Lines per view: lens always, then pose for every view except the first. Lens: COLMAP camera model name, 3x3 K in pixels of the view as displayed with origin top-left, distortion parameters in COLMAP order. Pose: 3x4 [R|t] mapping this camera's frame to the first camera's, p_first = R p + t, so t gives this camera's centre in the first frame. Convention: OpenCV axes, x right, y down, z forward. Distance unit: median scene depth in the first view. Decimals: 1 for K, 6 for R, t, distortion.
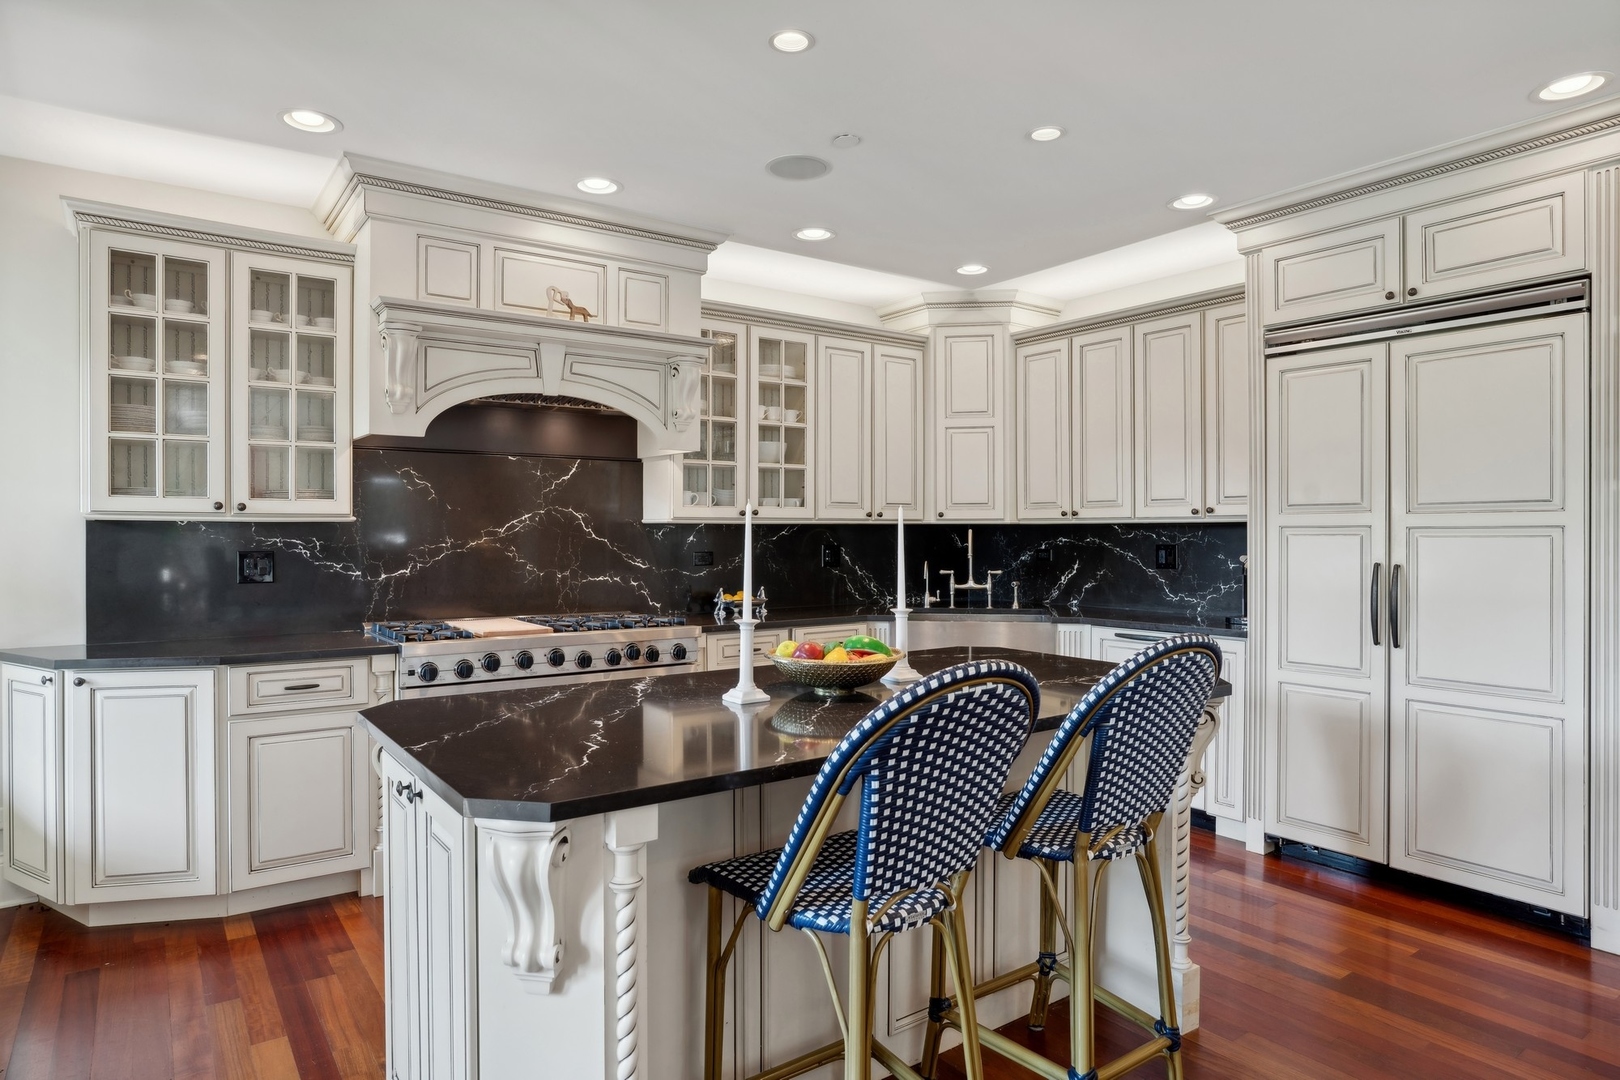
lens RADIAL K [[954.5, 0, 808.8], [0, 954.5, 498.7], [0, 0, 1]] dist [0.041505, 0.000094]
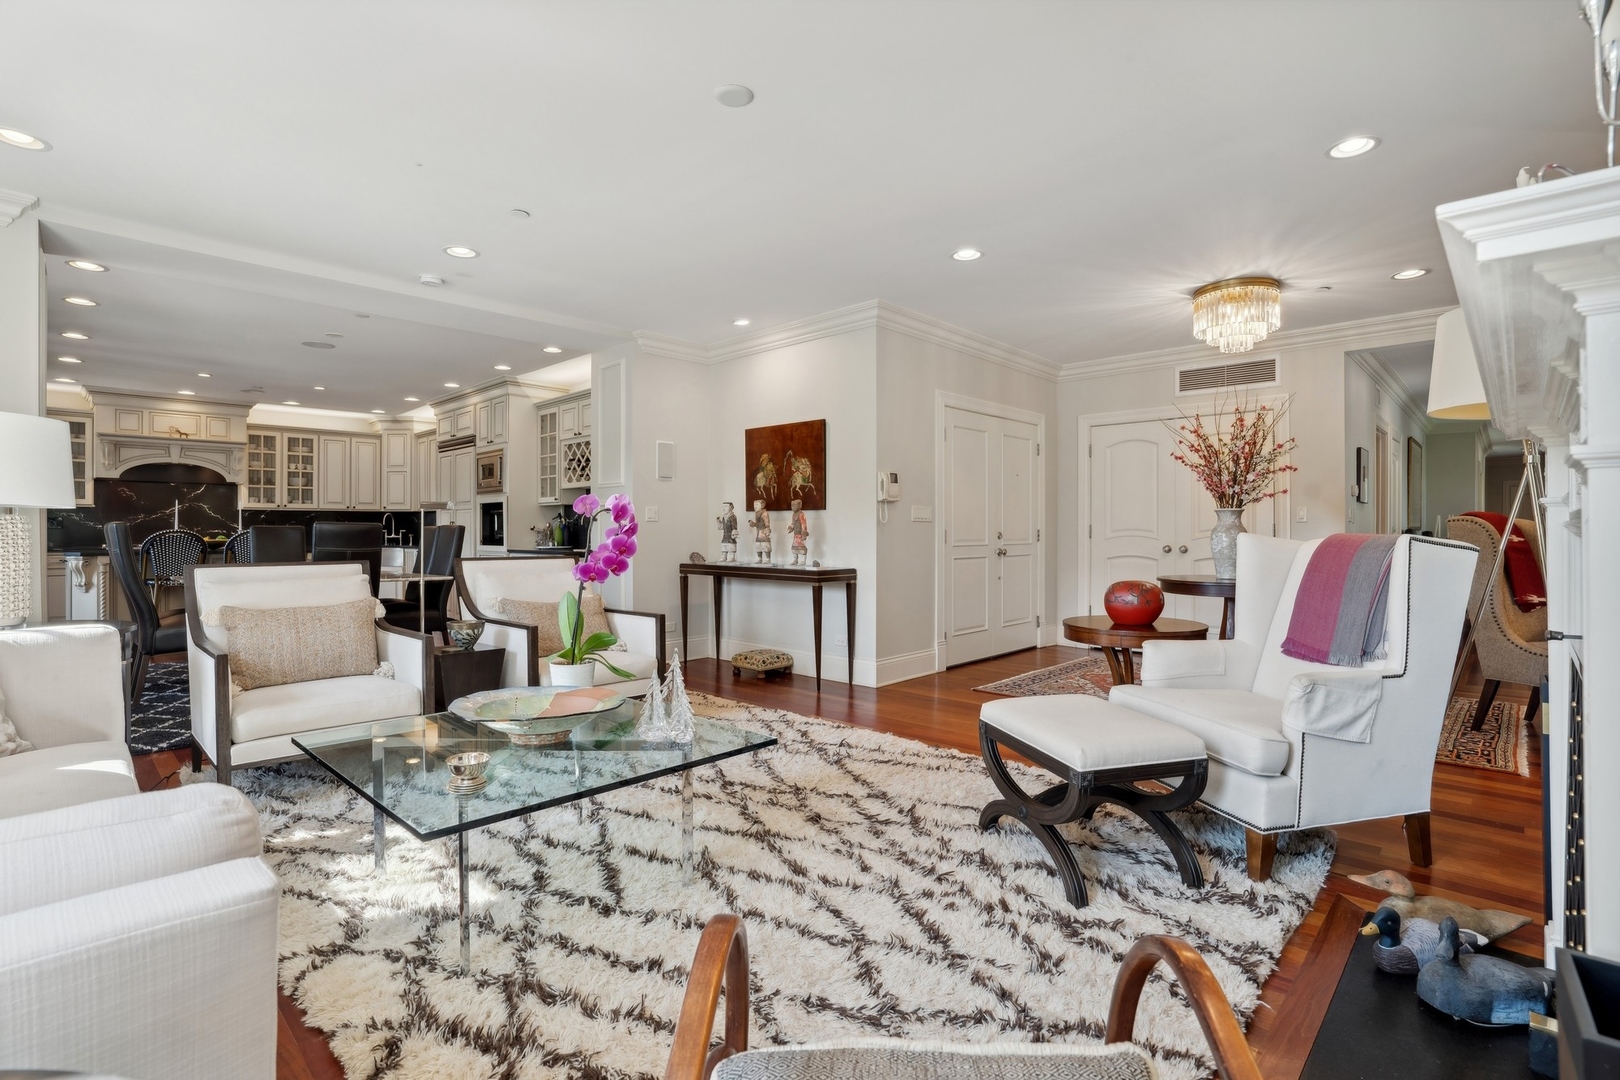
lens RADIAL K [[760.3, 0, 802.9], [0, 760.3, 541.0], [0, 0, 1]] dist [-0.121182, 0.063535]
pose [[0.983119, -0.000718, 0.182967, 0.962869], [-0.007291, 0.999044, 0.043099, 0.014852], [-0.182823, -0.043705, 0.982174, -1.186868]]
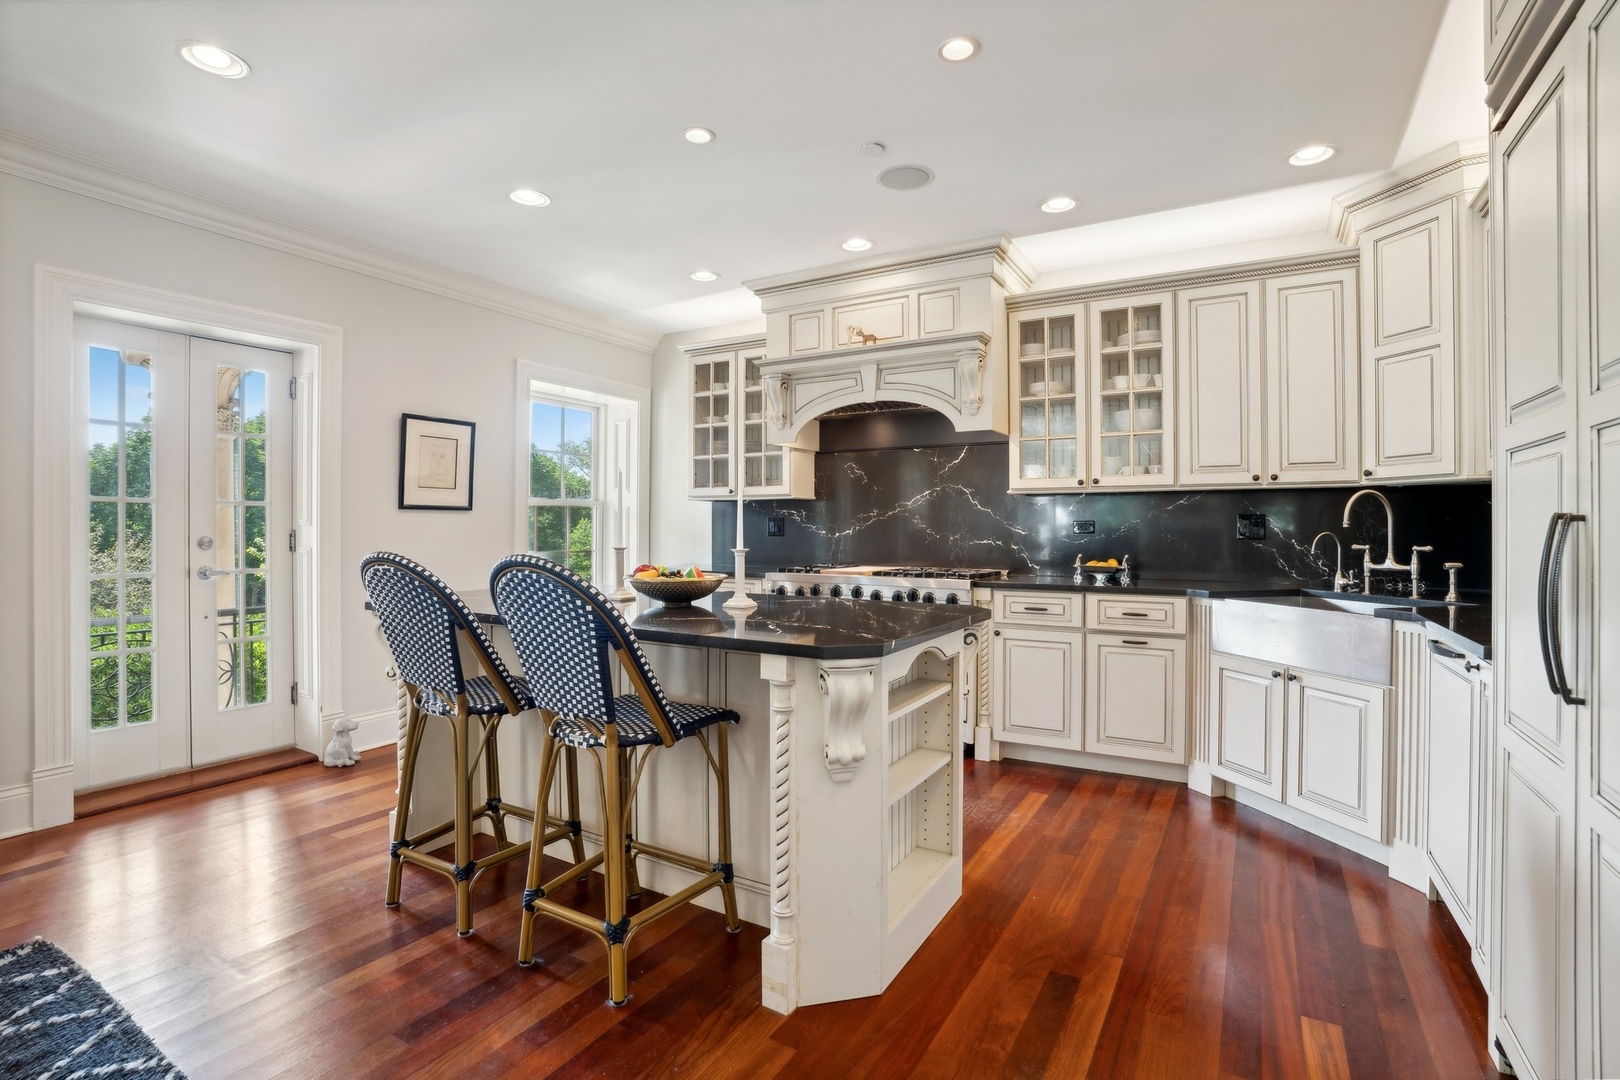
lens RADIAL K [[760.3, 0, 802.9], [0, 760.3, 541.0], [0, 0, 1]] dist [-0.121182, 0.063535]
pose [[0.408357, 0.035309, -0.912139, 0.560518], [0.048919, 0.996969, 0.060494, 0.014827], [0.911510, -0.069324, 0.405392, 0.381698]]
